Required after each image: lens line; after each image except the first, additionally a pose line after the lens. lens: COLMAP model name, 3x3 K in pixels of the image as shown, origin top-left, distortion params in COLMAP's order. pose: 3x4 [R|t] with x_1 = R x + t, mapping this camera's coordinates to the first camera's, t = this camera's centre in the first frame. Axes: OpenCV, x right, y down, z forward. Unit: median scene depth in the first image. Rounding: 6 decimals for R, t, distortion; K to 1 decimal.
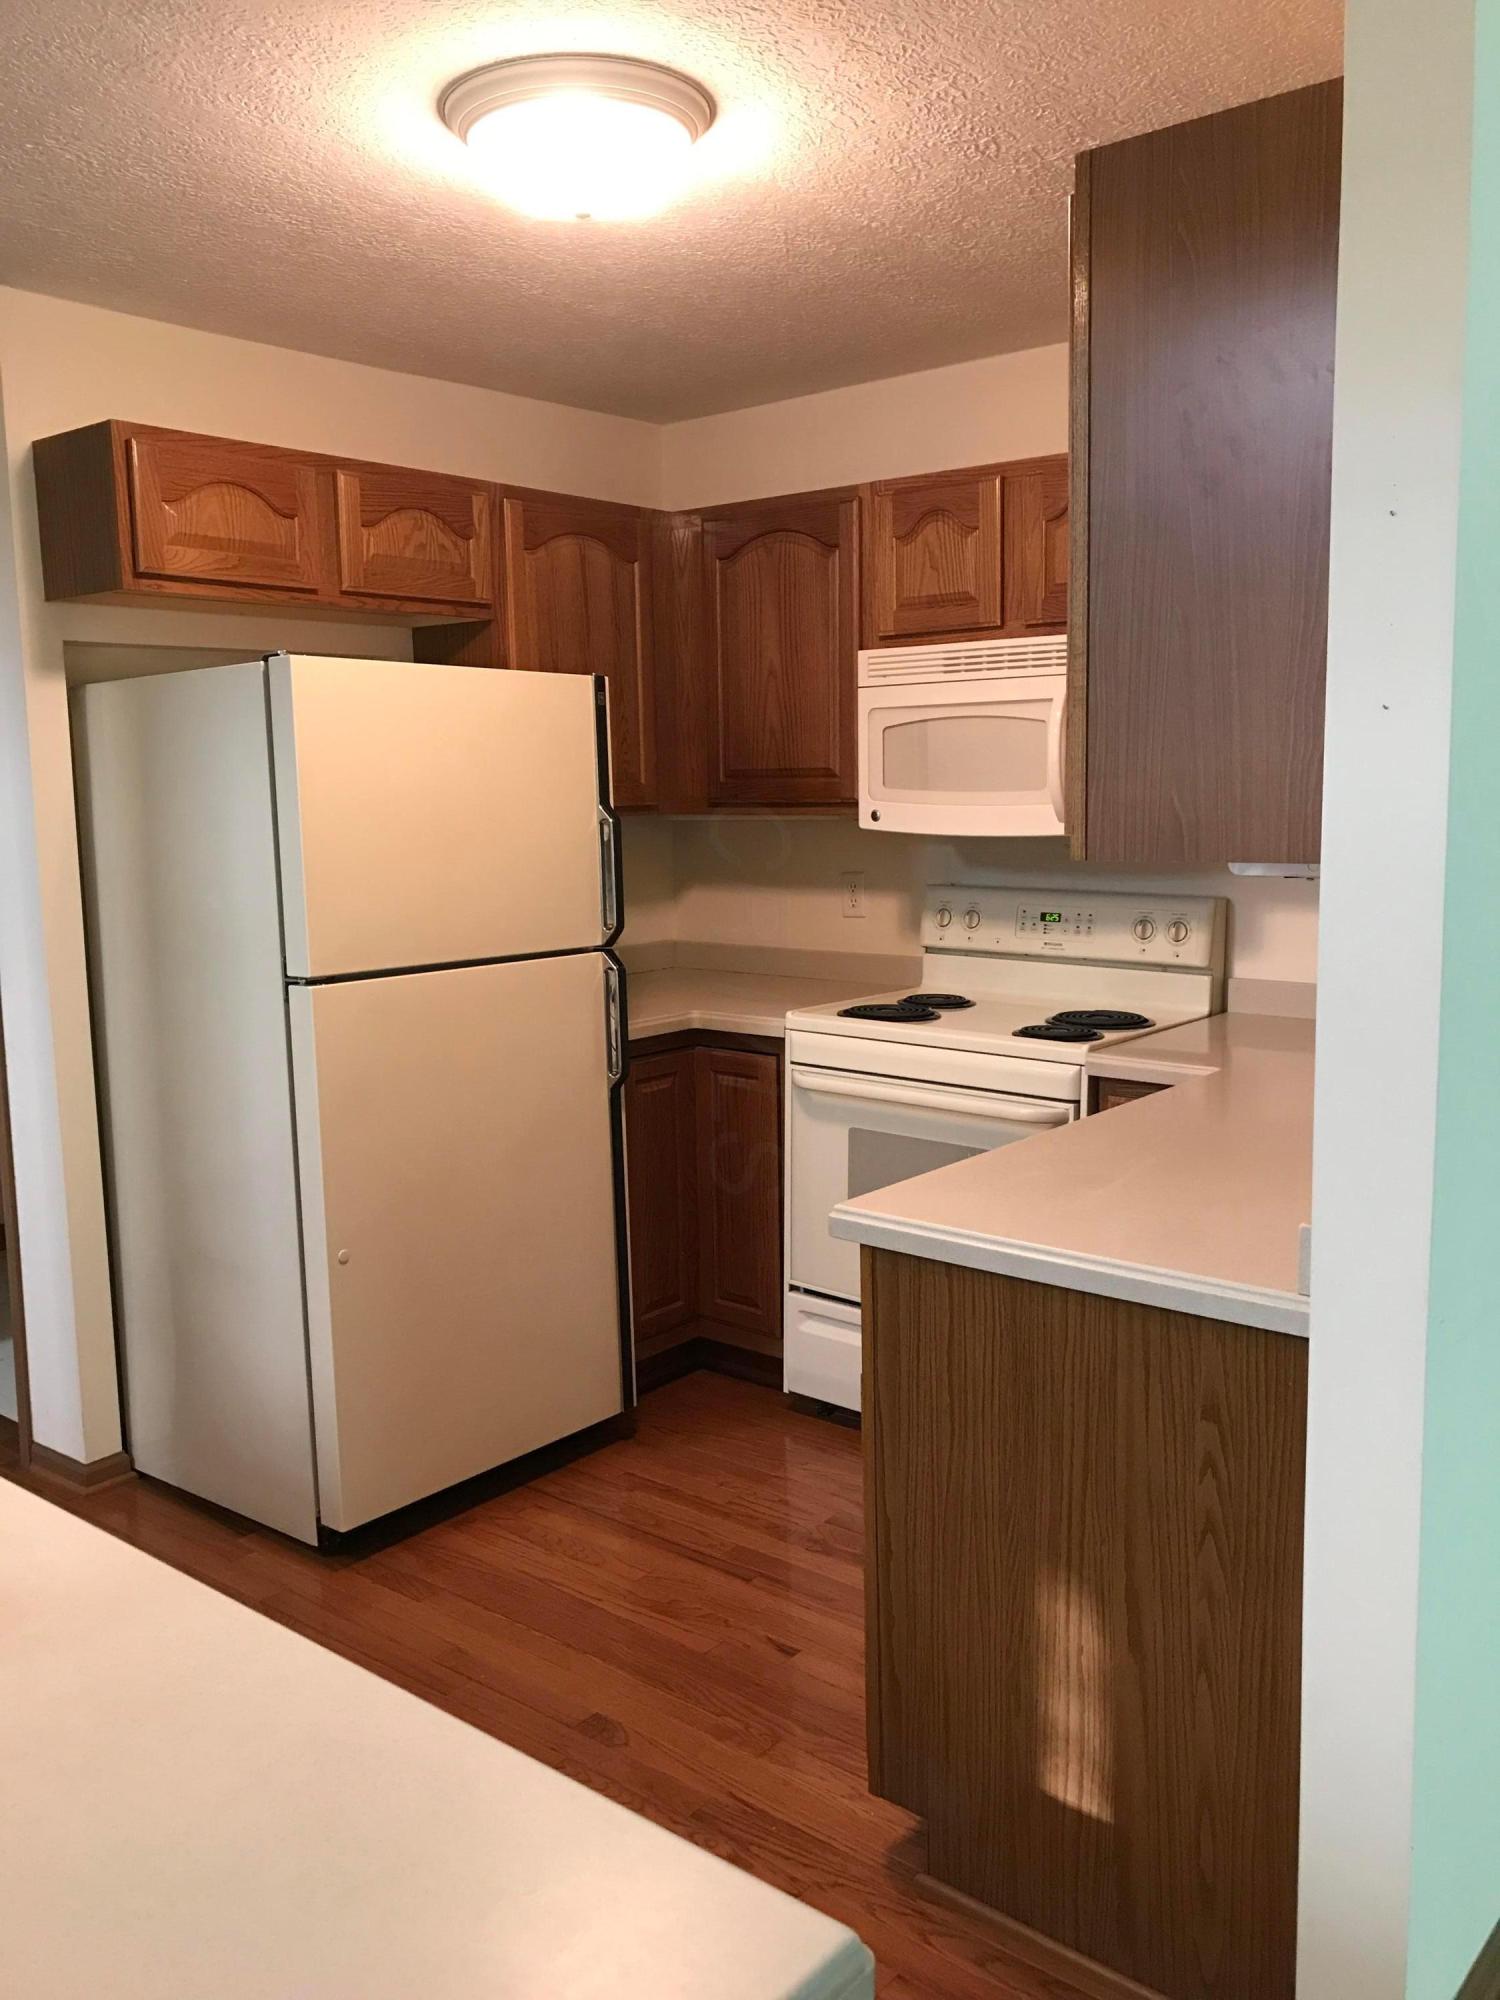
lens RADIAL K [[1631.2, 0, 763.0], [0, 1631.2, 997.4], [0, 0, 1]] dist [0.004099, -0.000578]
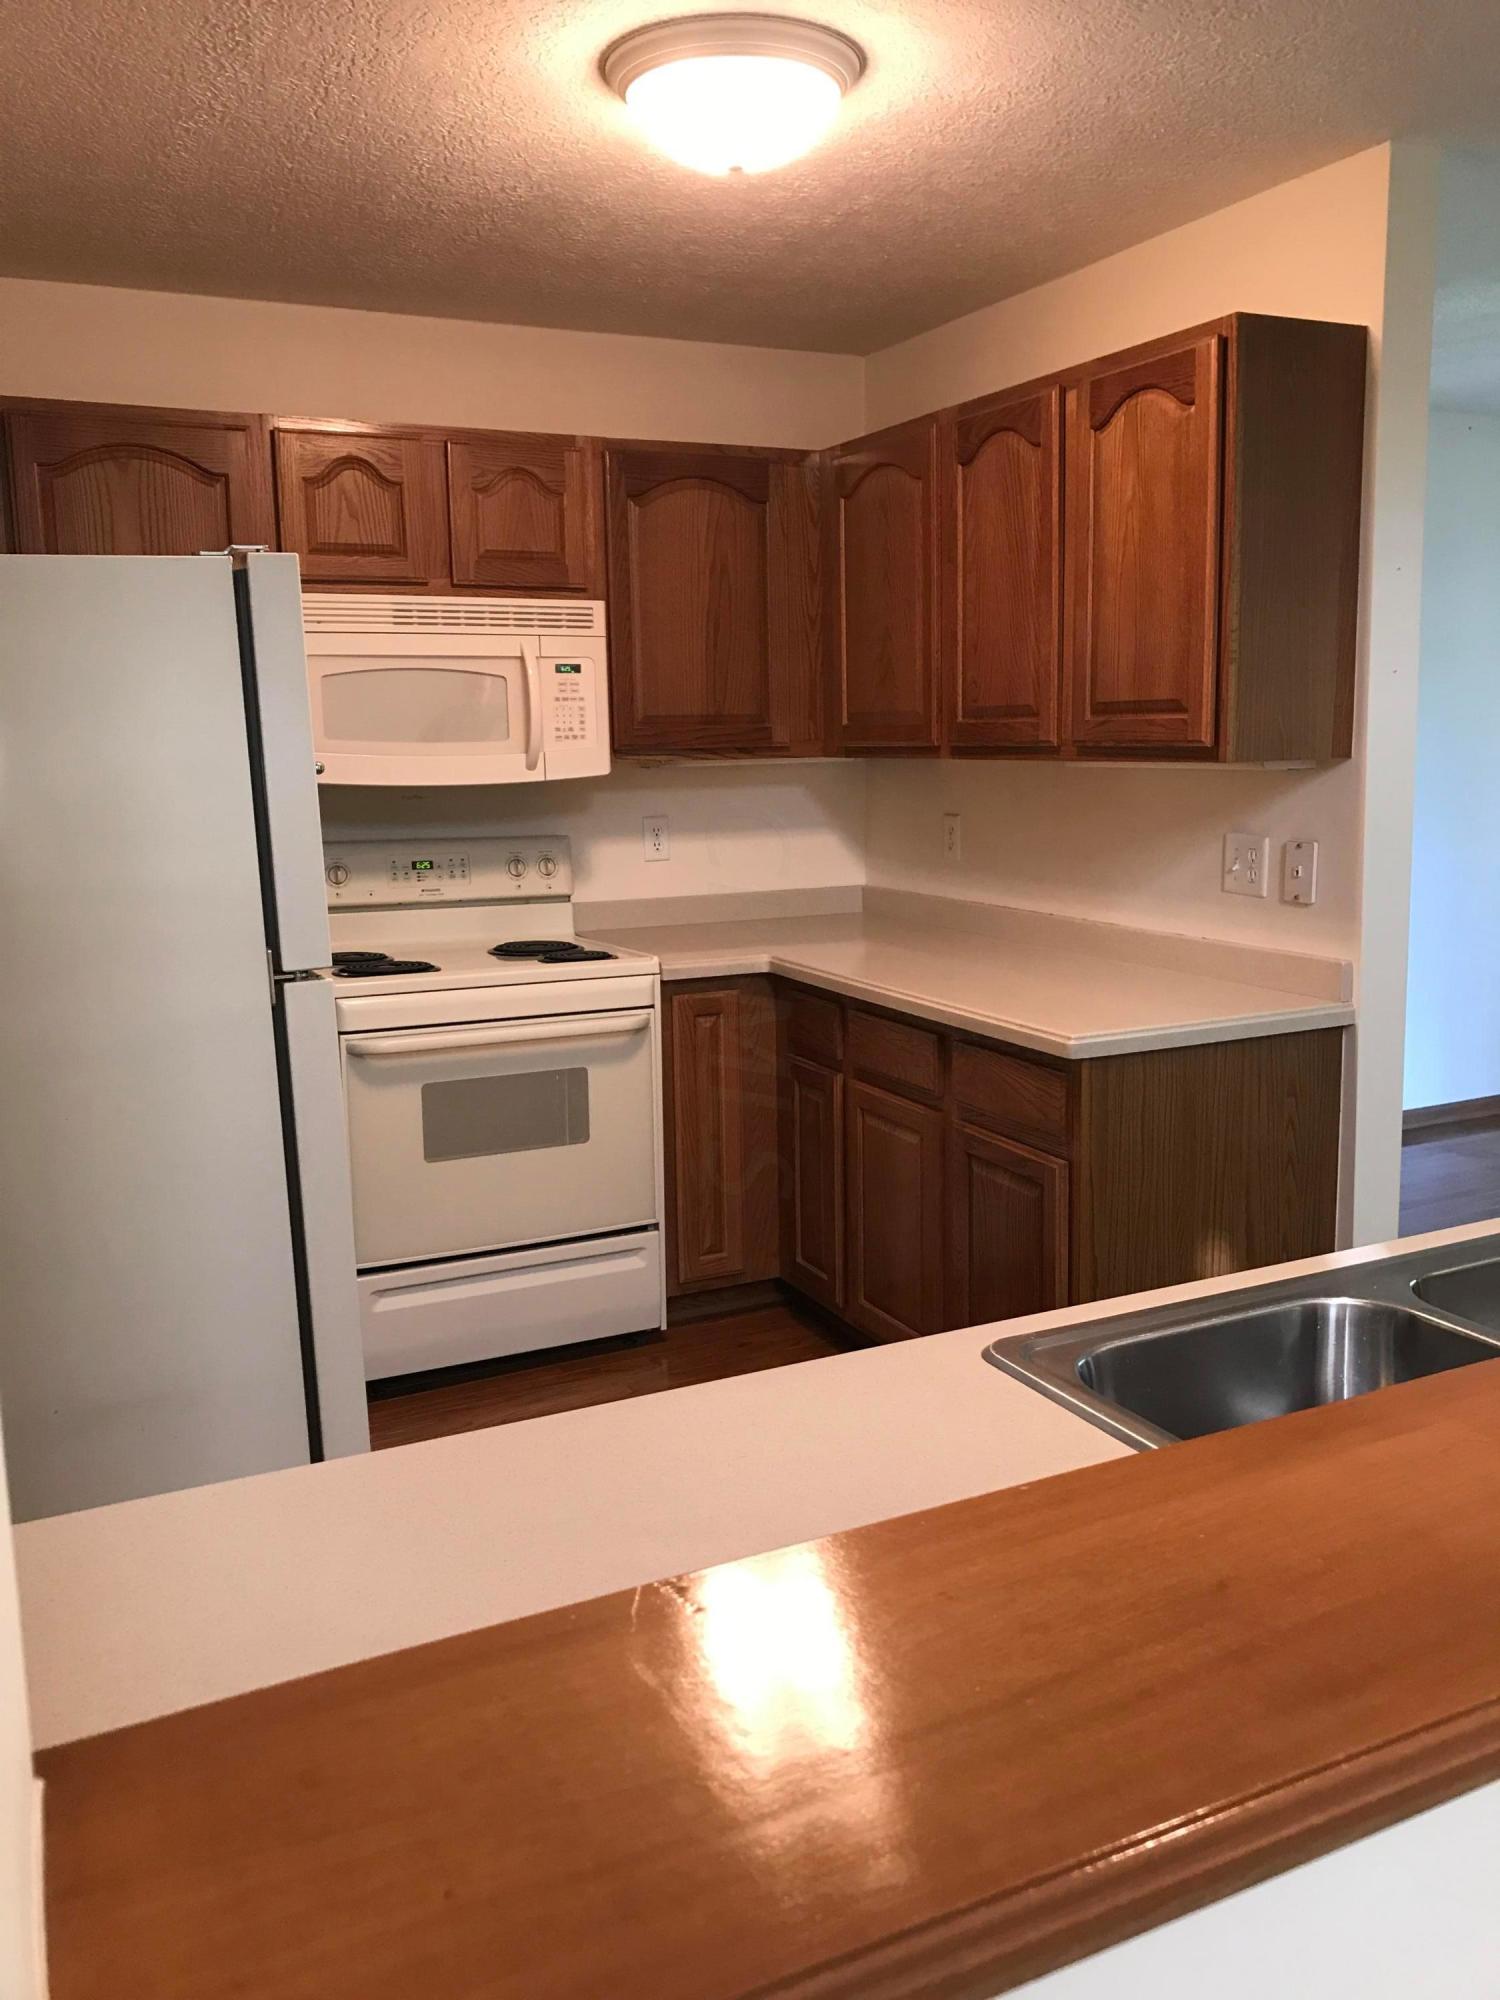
lens RADIAL K [[1631.2, 0, 763.0], [0, 1631.2, 997.4], [0, 0, 1]] dist [0.004099, -0.000578]
pose [[0.397473, -0.135783, 0.907512, -0.732155], [0.130118, 0.987338, 0.090737, -0.033509], [-0.908342, 0.082018, 0.410108, 0.396716]]
